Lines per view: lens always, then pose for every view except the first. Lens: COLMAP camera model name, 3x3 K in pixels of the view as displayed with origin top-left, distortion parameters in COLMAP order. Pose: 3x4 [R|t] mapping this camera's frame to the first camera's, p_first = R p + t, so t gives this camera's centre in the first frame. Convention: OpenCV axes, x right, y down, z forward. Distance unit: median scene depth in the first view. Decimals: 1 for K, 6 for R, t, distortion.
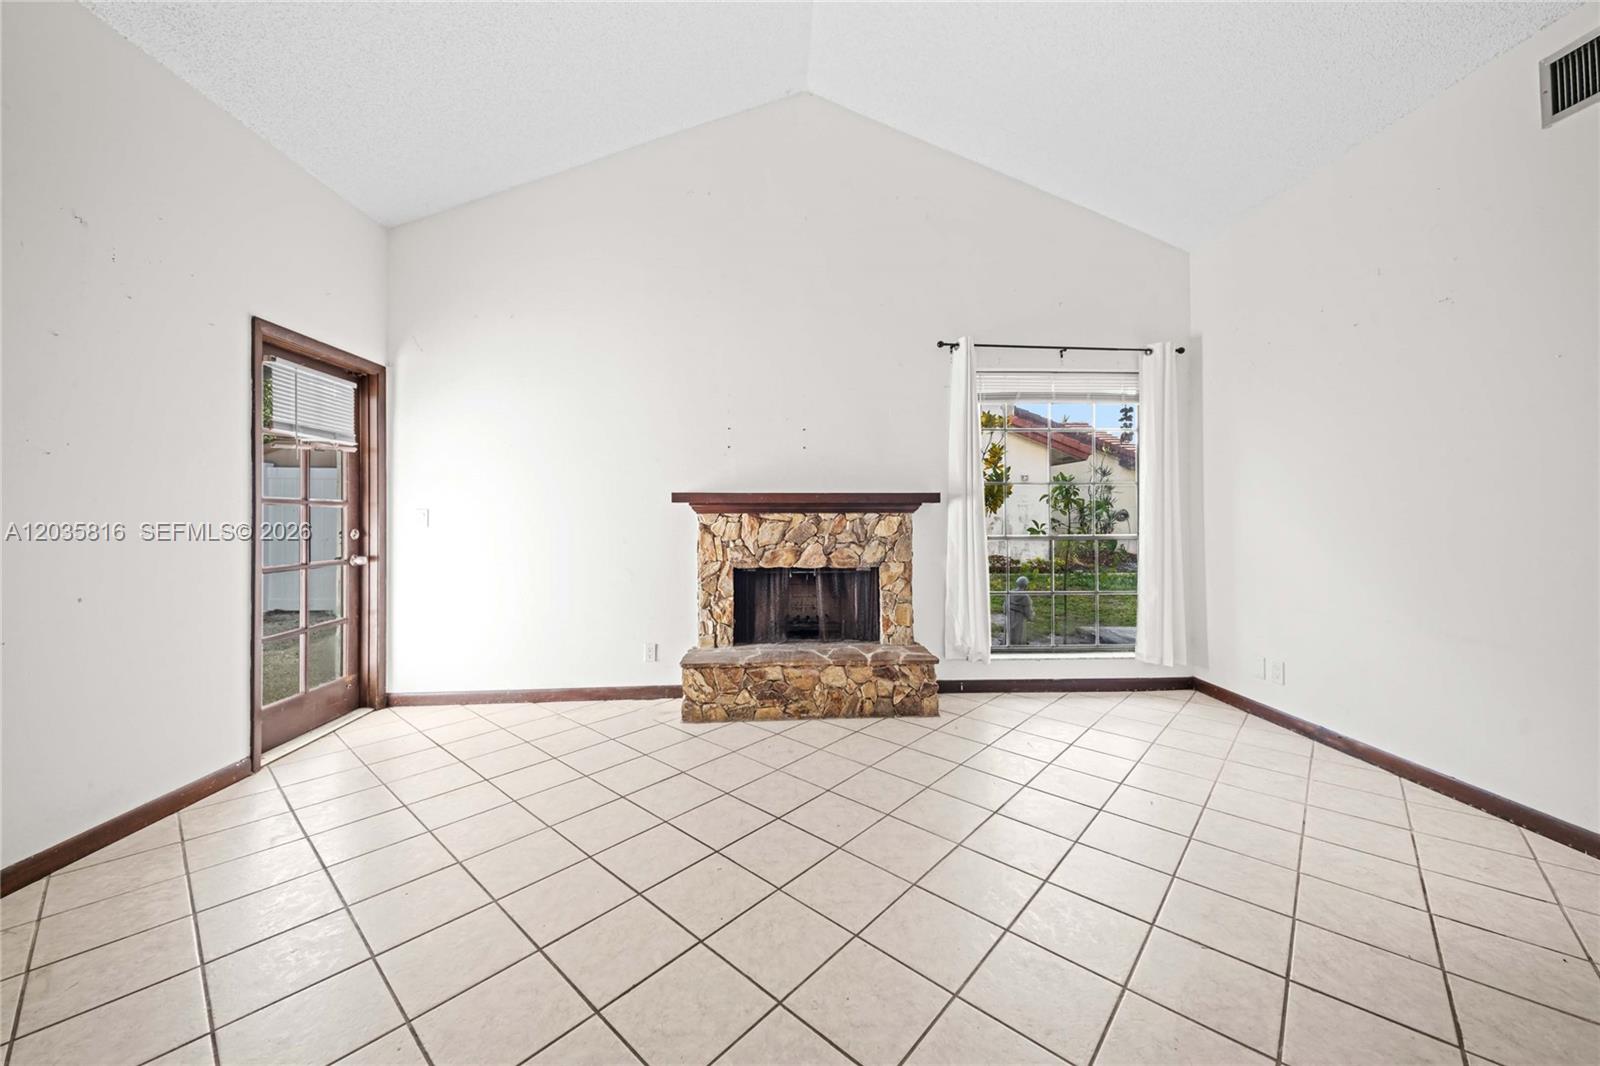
lens RADIAL K [[568.4, 0, 890.5], [0, 568.4, 512.2], [0, 0, 1]] dist [0.016157, -0.000046]
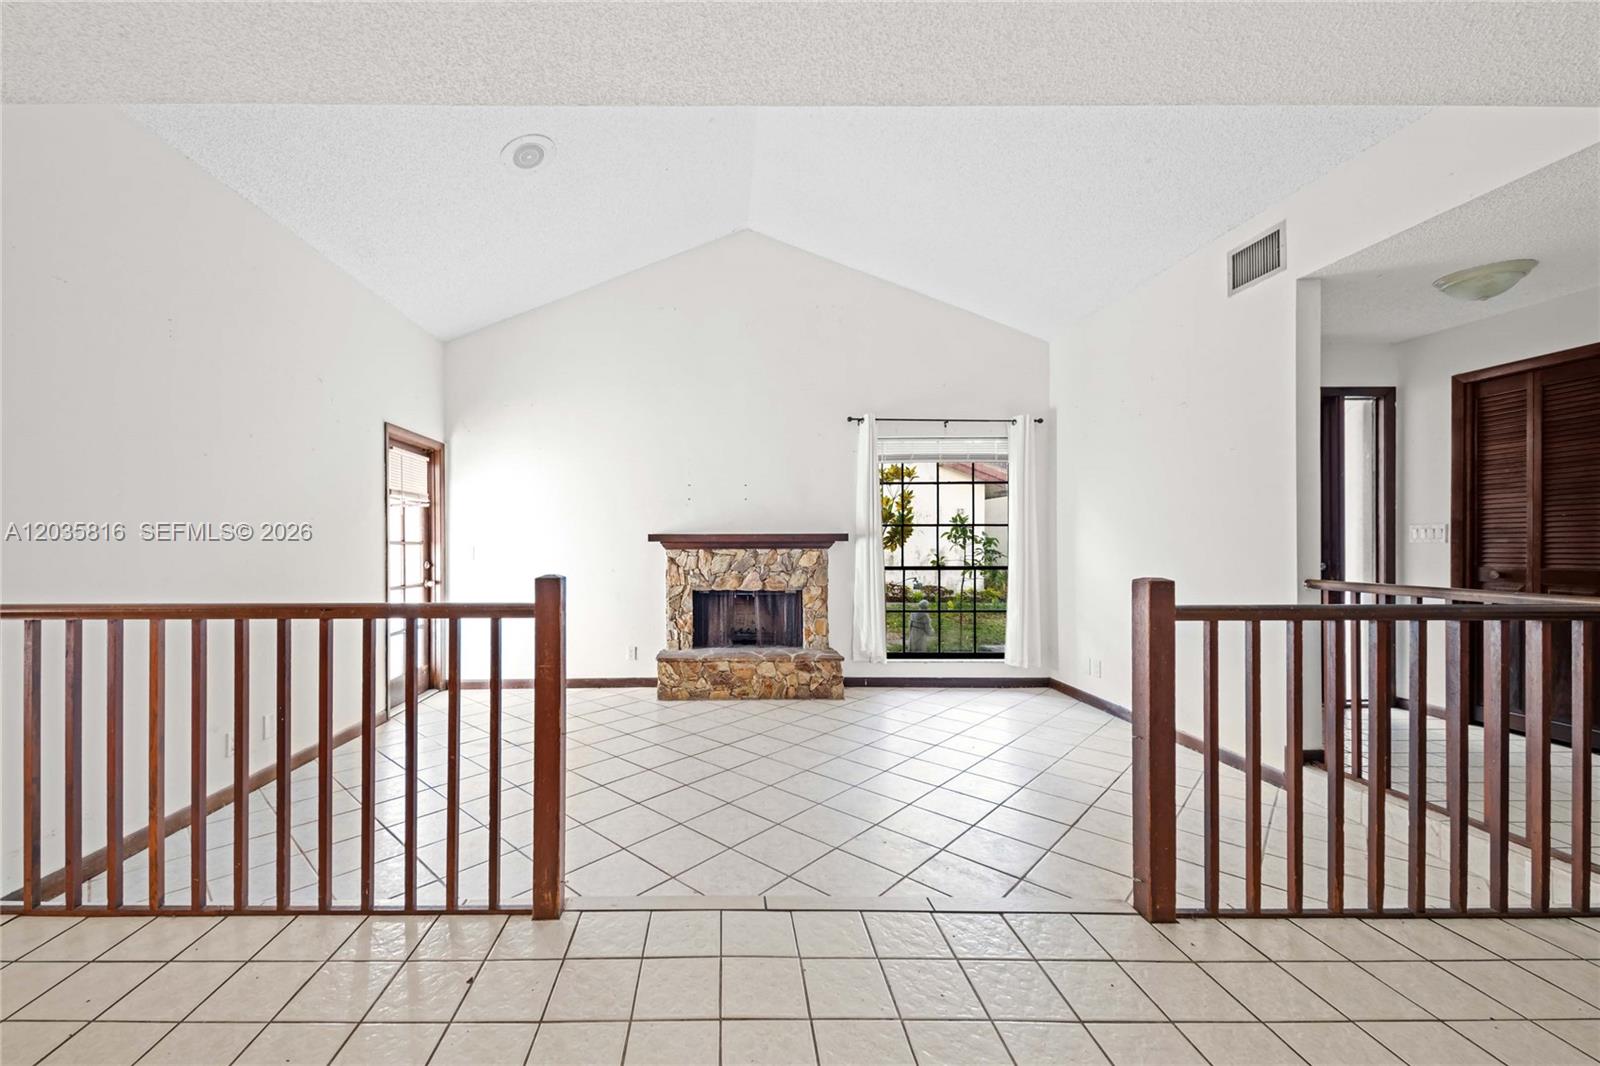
lens RADIAL K [[584.8, 0, 808.8], [0, 584.8, 537.0], [0, 0, 1]] dist [0.021834, -0.009285]
pose [[0.998641, -0.002217, -0.052068, 0.066998], [0.001716, 0.999952, -0.009655, -0.013039], [0.052087, 0.009552, 0.998597, -0.355084]]
